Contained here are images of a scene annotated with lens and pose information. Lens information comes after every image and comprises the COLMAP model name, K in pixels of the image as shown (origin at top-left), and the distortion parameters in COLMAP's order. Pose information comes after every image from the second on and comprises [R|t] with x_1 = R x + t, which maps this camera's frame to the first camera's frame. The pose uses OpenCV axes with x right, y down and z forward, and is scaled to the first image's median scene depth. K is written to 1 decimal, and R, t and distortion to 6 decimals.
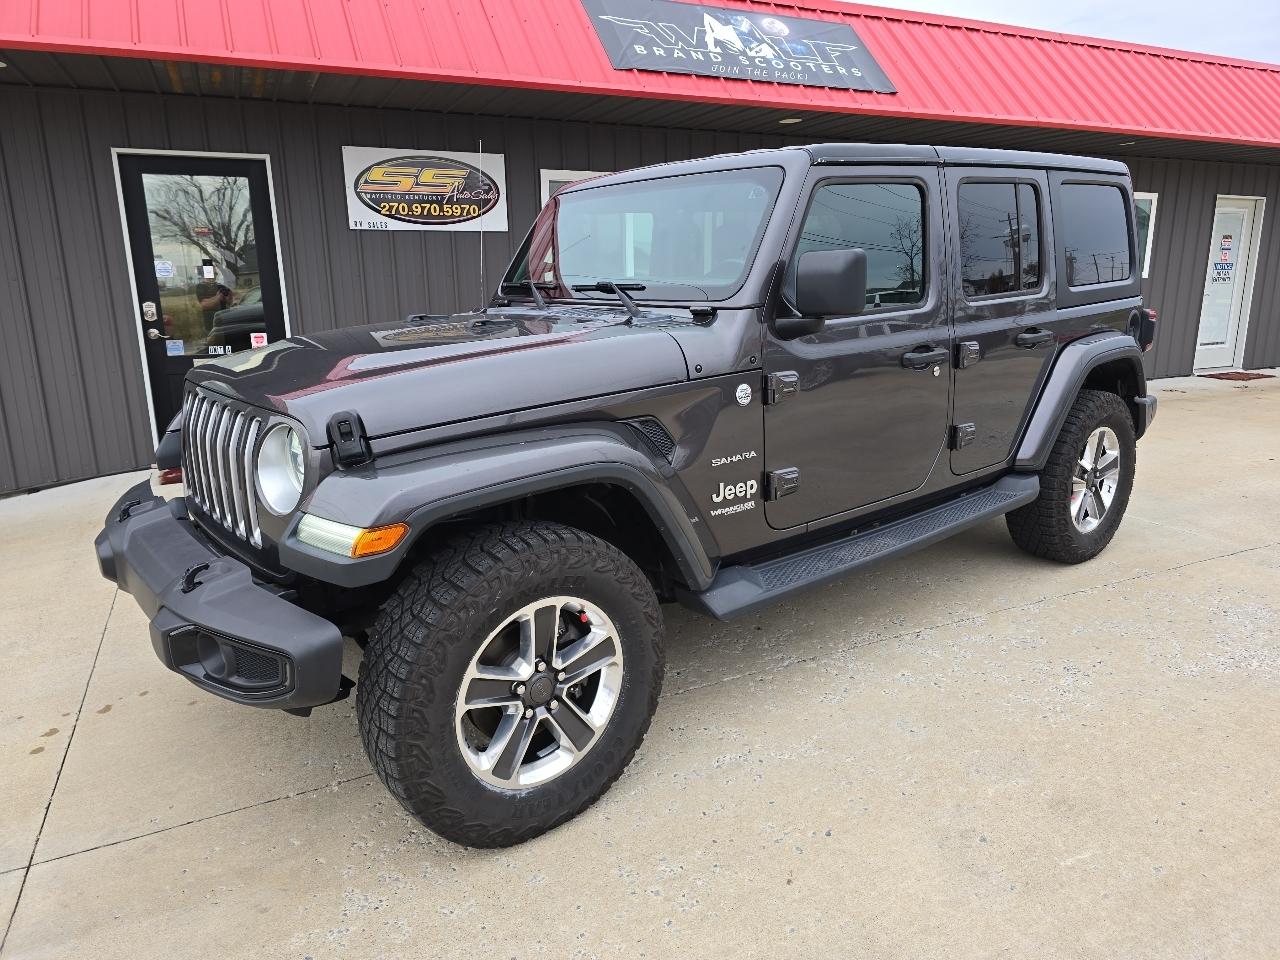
lens RADIAL K [[880.9, 0, 639.1], [0, 880.9, 485.5], [0, 0, 1]] dist [0.061502, -0.057513]
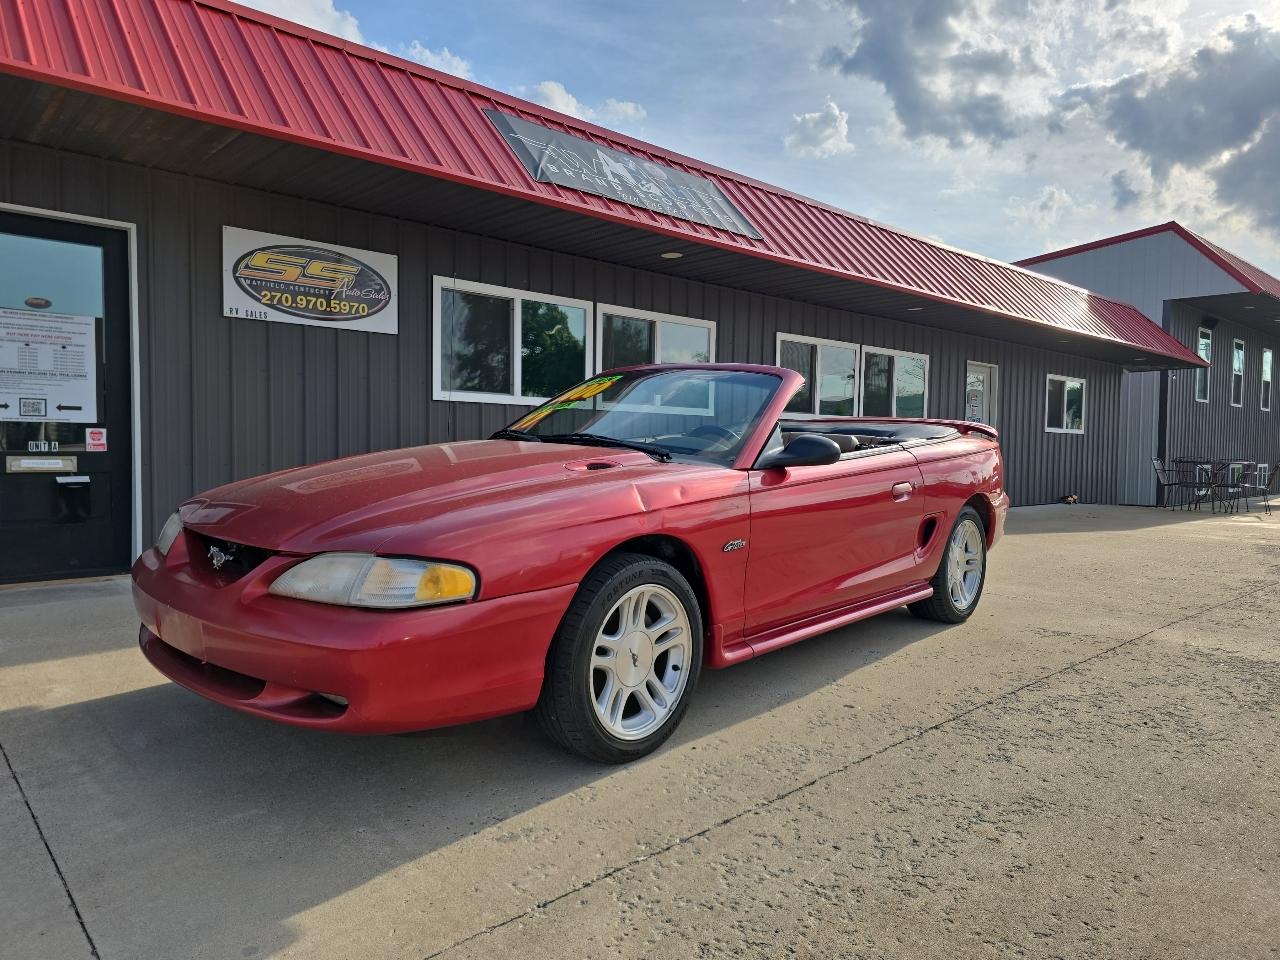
lens RADIAL K [[880.9, 0, 644.8], [0, 880.9, 481.5], [0, 0, 1]] dist [0.061502, -0.057513]
pose [[0.952136, 0.013896, 0.305357, -0.193039], [0.044583, 0.981971, -0.183701, 0.049708], [-0.302404, 0.188523, 0.934350, 0.086409]]
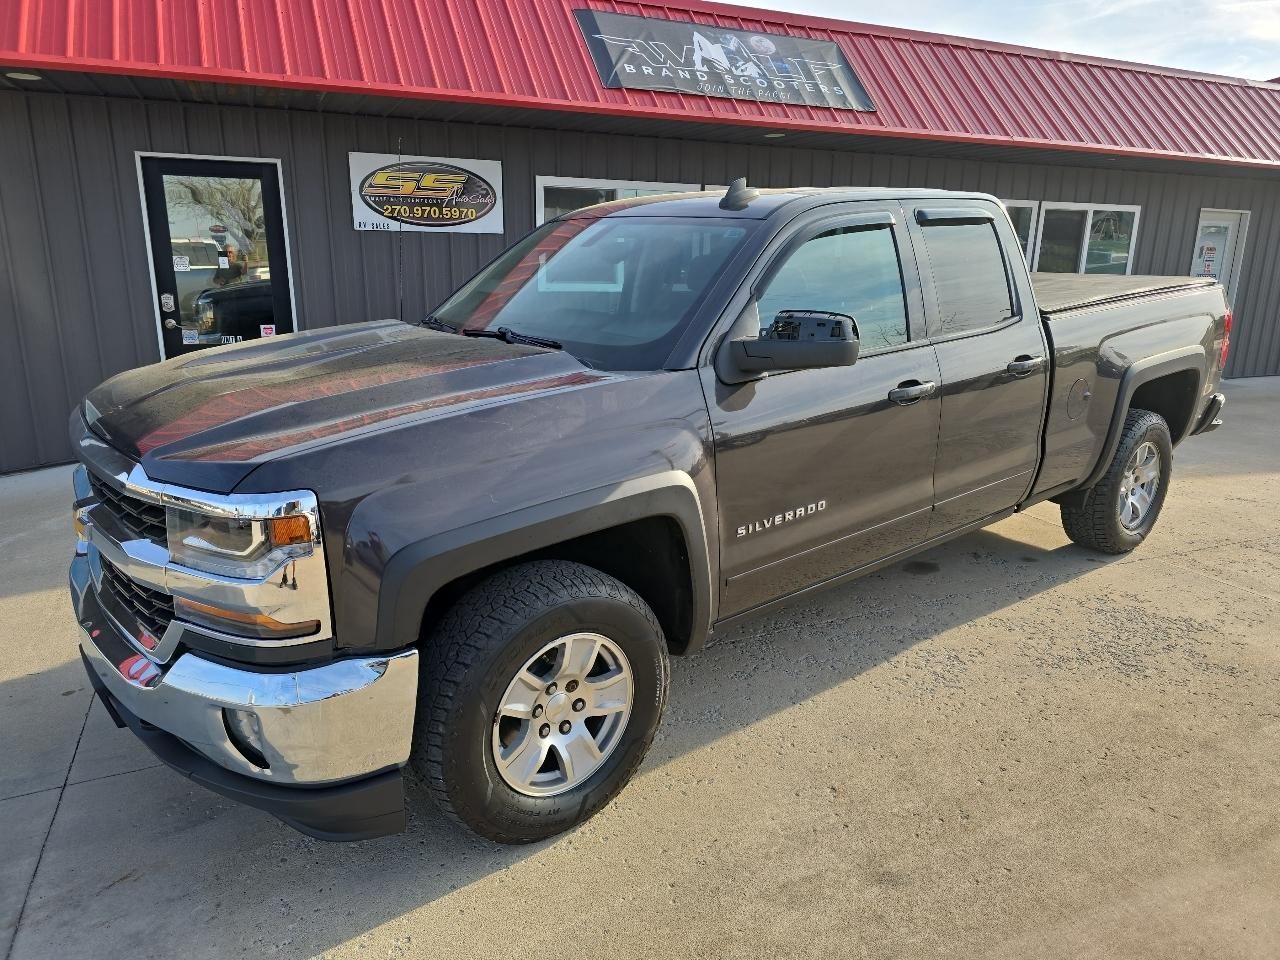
lens RADIAL K [[880.9, 0, 637.6], [0, 880.9, 487.3], [0, 0, 1]] dist [0.061502, -0.057513]
pose [[0.999389, 0.032319, -0.013279, 0.038985], [-0.031972, 0.999162, 0.025558, -0.016013], [0.014094, -0.025118, 0.999585, -0.071894]]
